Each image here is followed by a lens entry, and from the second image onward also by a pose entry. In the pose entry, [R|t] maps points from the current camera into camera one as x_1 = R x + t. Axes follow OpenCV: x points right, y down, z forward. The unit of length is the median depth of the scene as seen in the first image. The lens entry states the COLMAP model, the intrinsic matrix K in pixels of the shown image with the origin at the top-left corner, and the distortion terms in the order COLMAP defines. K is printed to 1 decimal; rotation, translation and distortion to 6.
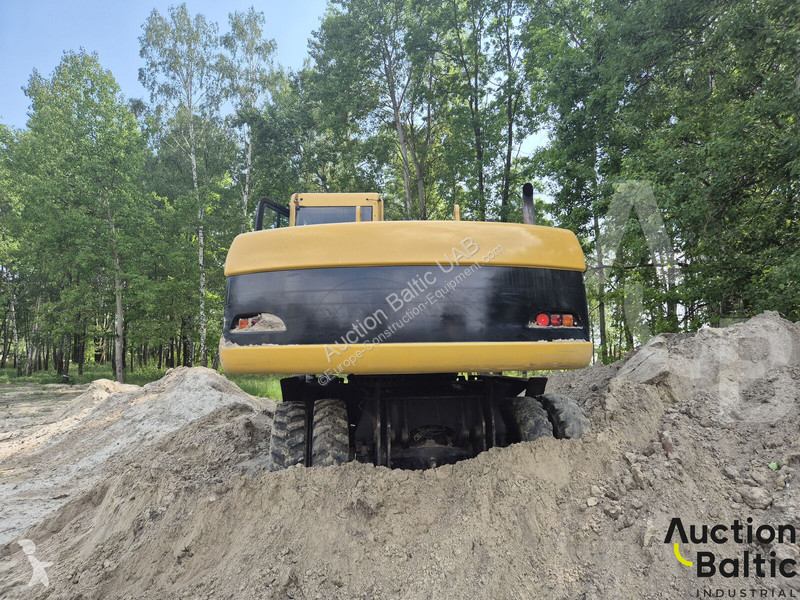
lens RADIAL K [[534.4, 0, 387.6], [0, 534.4, 301.2], [0, 0, 1]] dist [0.044502, -0.033999]
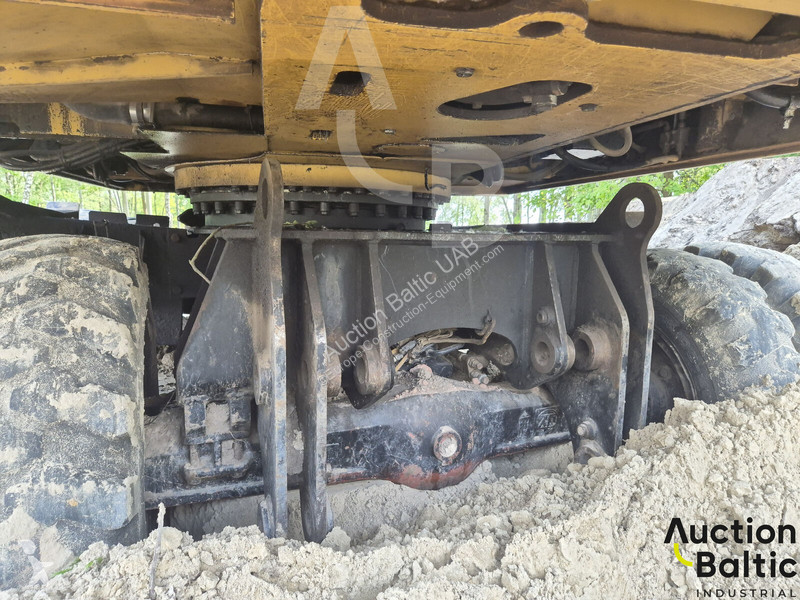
lens RADIAL K [[537.8, 0, 400.0], [0, 537.8, 300.0], [0, 0, 1]] dist [0.072028, -0.061270]
pose [[0.967959, -0.007007, 0.251011, -0.004747], [-0.045541, 0.978135, 0.202924, 0.032140], [-0.246945, -0.207854, 0.946475, 0.150017]]
